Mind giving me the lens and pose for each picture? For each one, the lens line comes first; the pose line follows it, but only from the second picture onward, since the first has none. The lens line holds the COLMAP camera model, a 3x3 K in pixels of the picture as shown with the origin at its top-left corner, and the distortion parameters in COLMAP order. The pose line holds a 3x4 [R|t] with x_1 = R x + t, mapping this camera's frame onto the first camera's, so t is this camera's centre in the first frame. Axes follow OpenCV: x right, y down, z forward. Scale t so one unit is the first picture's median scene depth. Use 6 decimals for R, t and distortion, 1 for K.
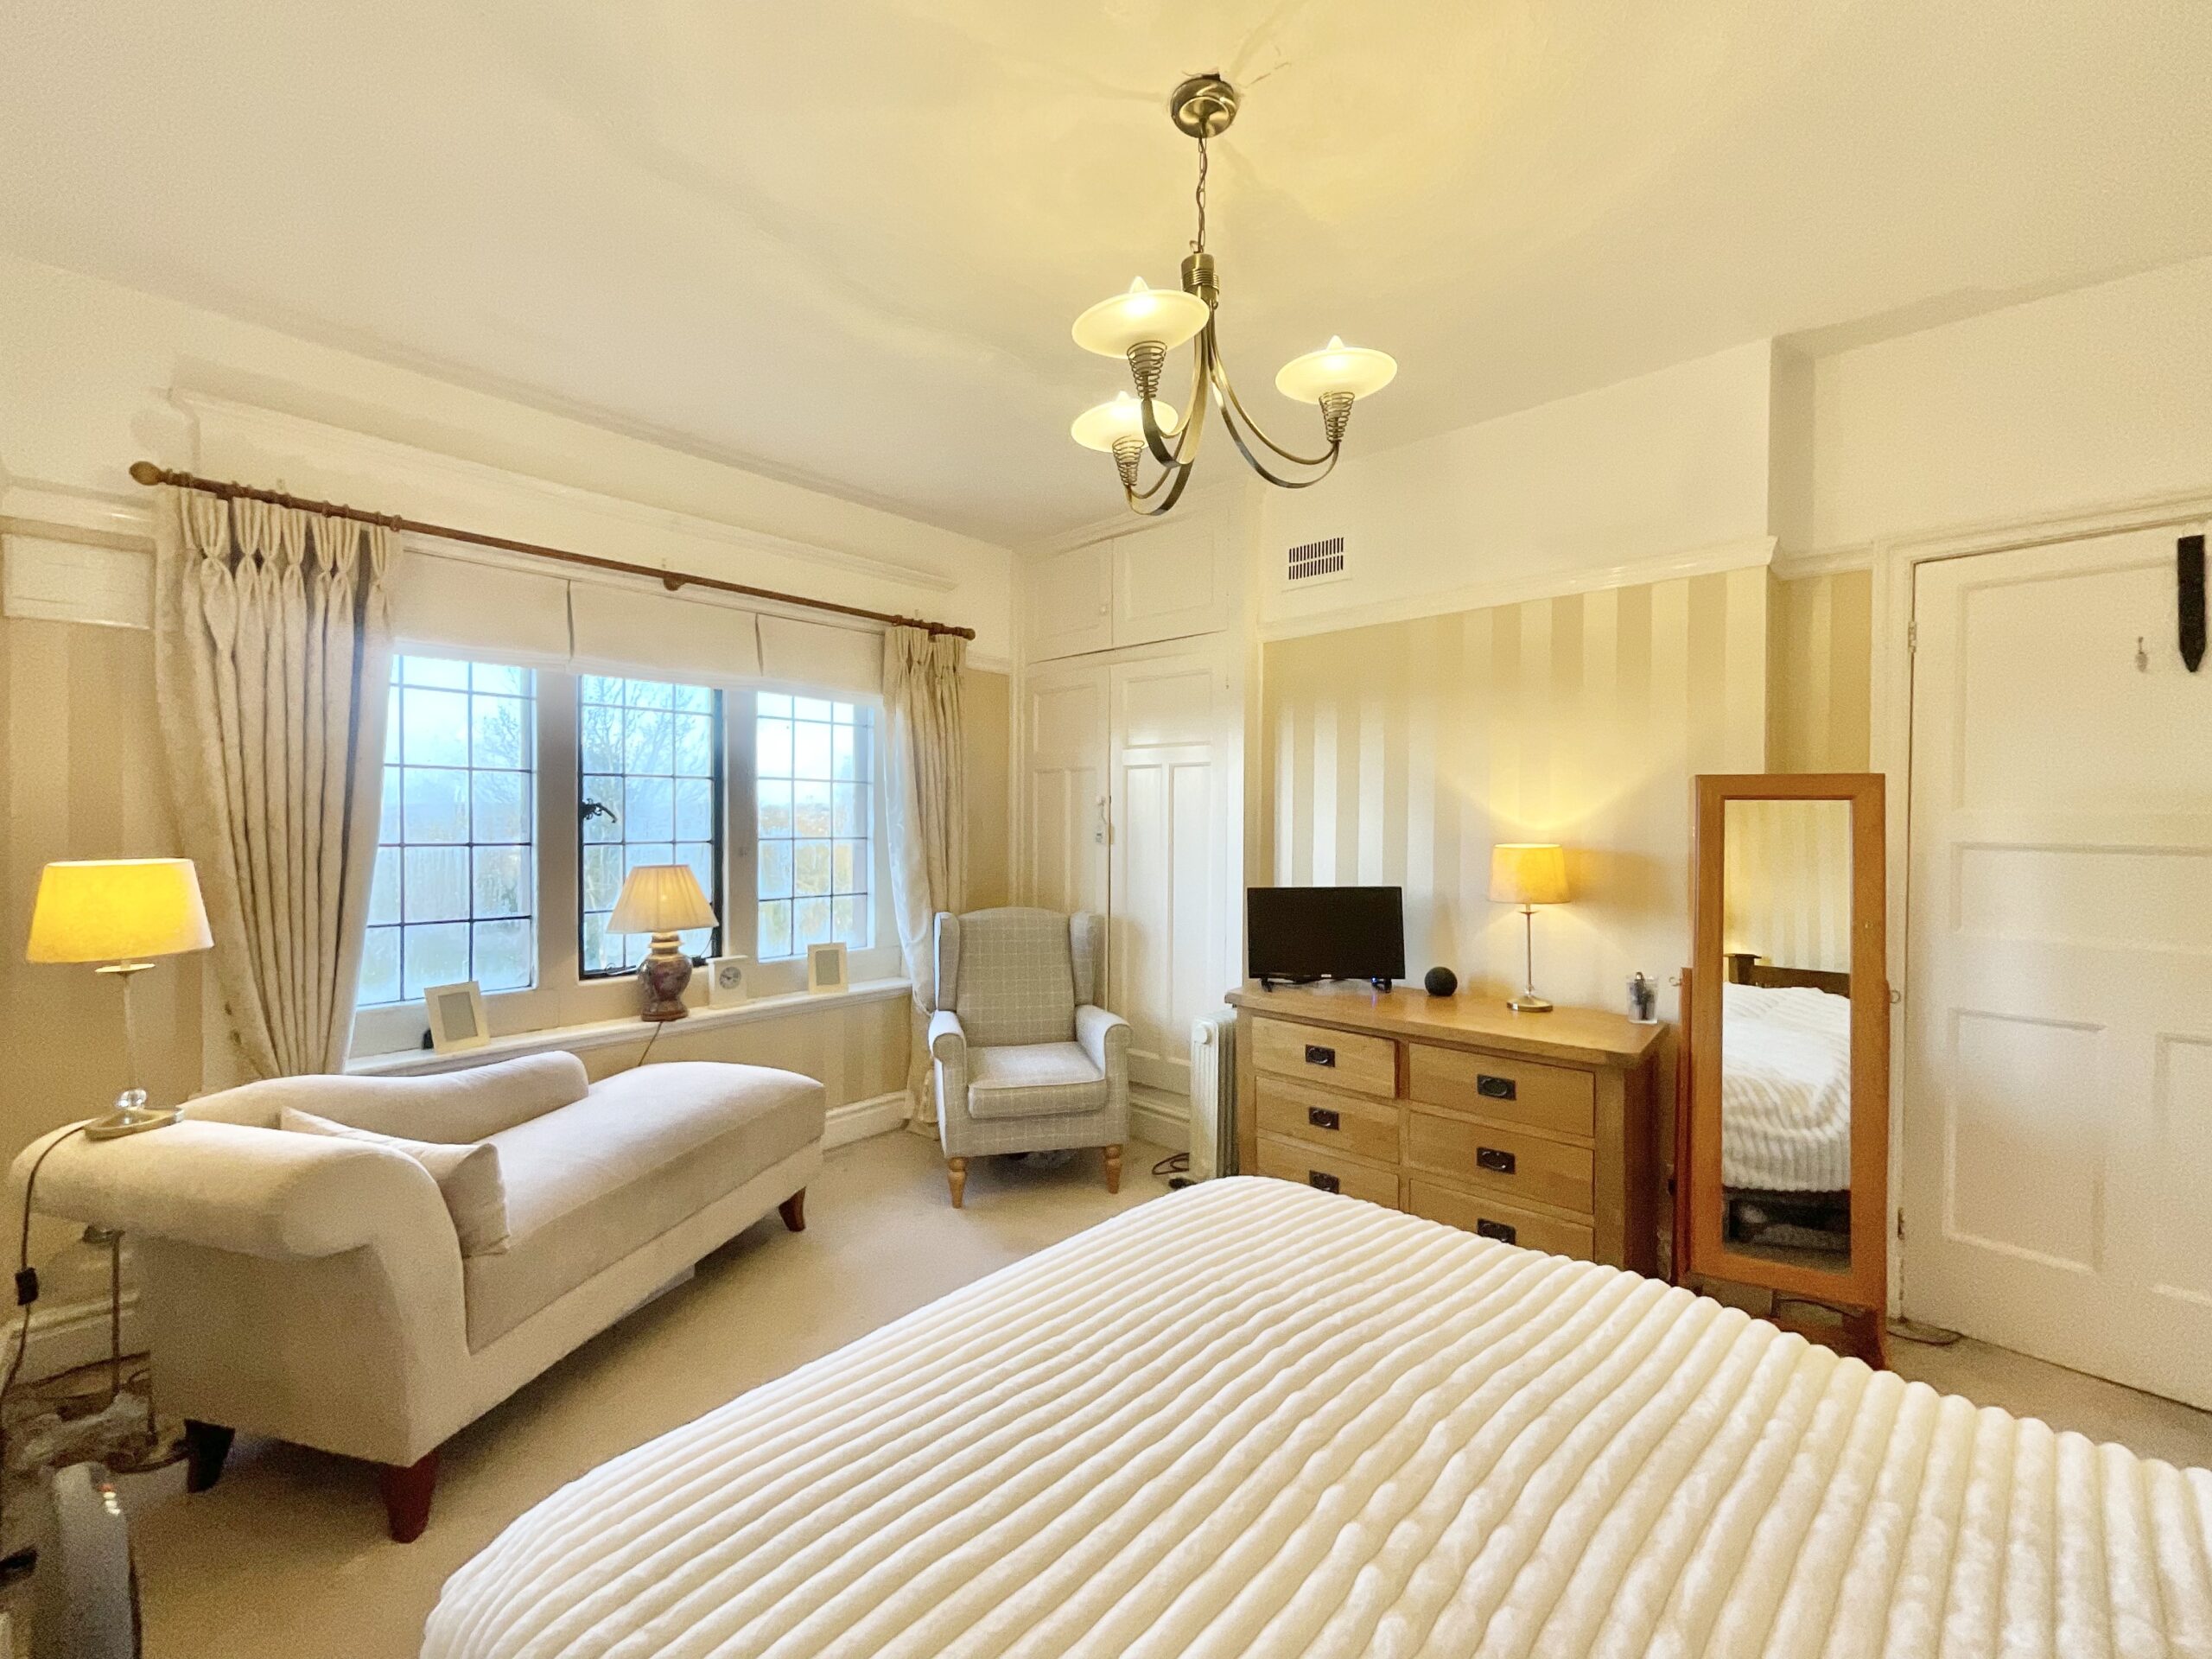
lens RADIAL K [[896.3, 0, 1110.4], [0, 896.3, 825.5], [0, 0, 1]] dist [-0.003091, -0.000281]
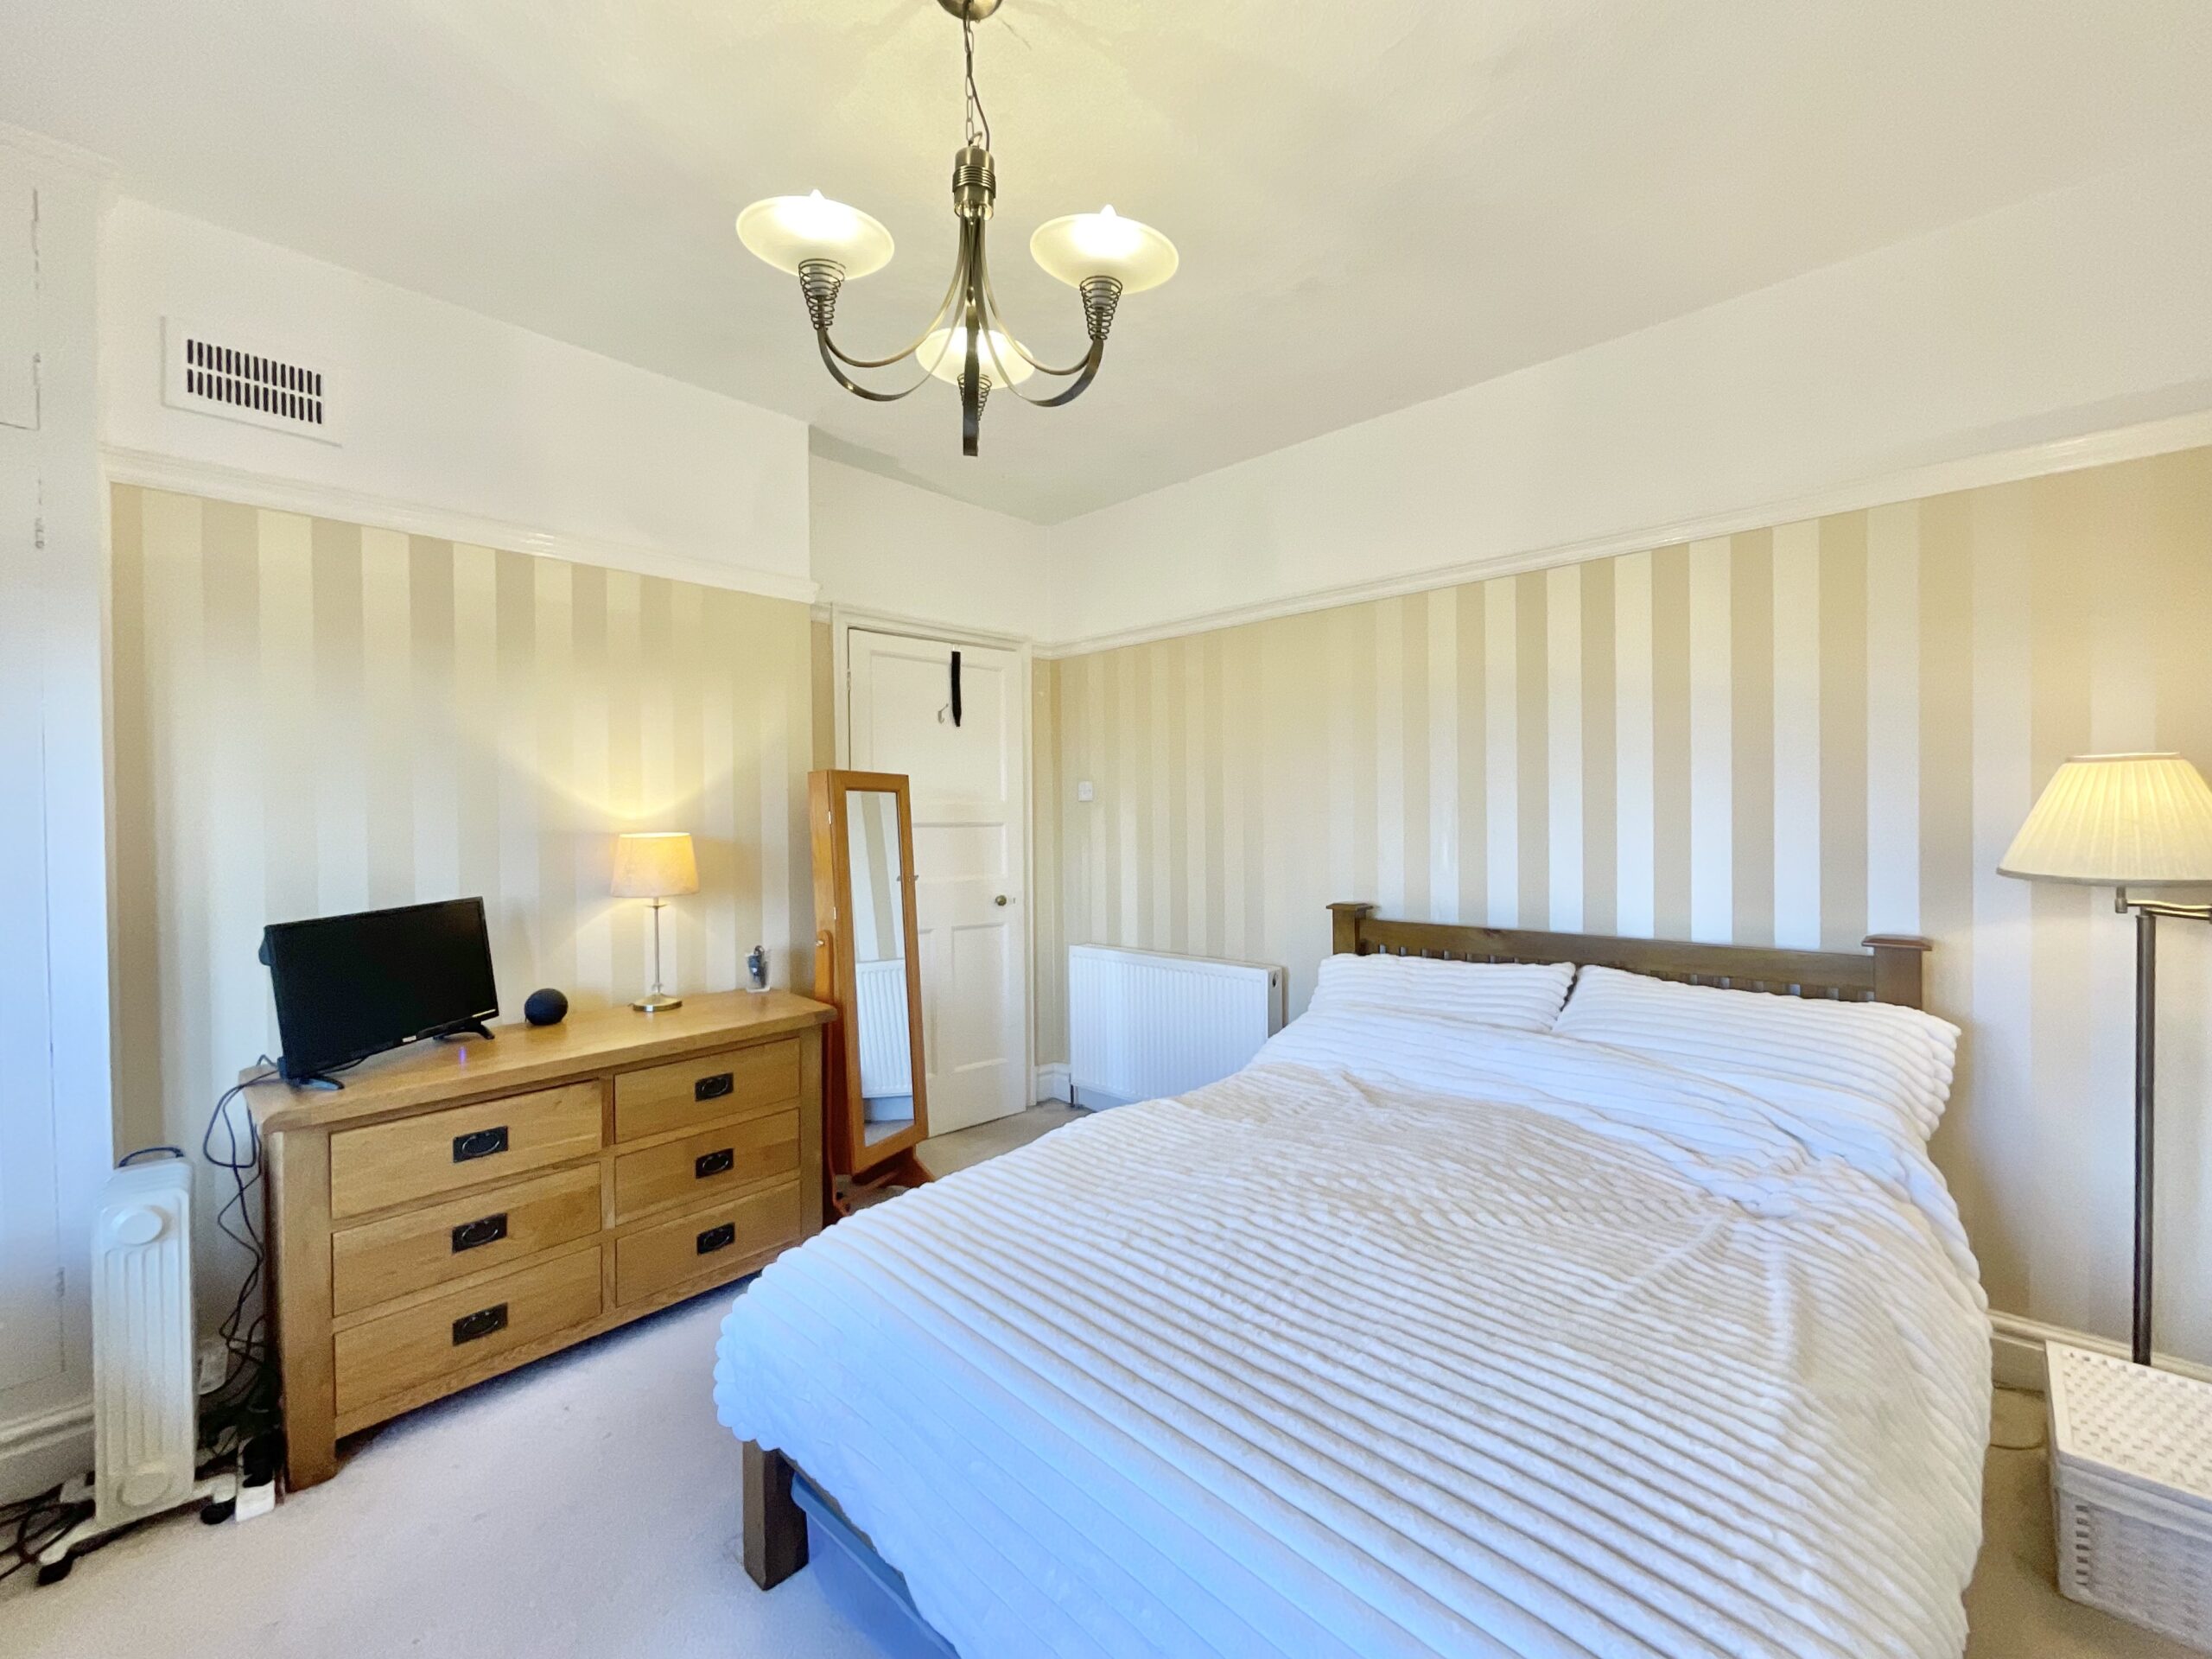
lens RADIAL K [[898.7, 0, 1108.0], [0, 898.7, 824.1], [0, 0, 1]] dist [0.007960, -0.002133]
pose [[0.017107, -0.016952, 0.999710, -0.458861], [0.010266, 0.999807, 0.016778, -0.000724], [-0.999801, 0.009976, 0.017278, 0.492243]]
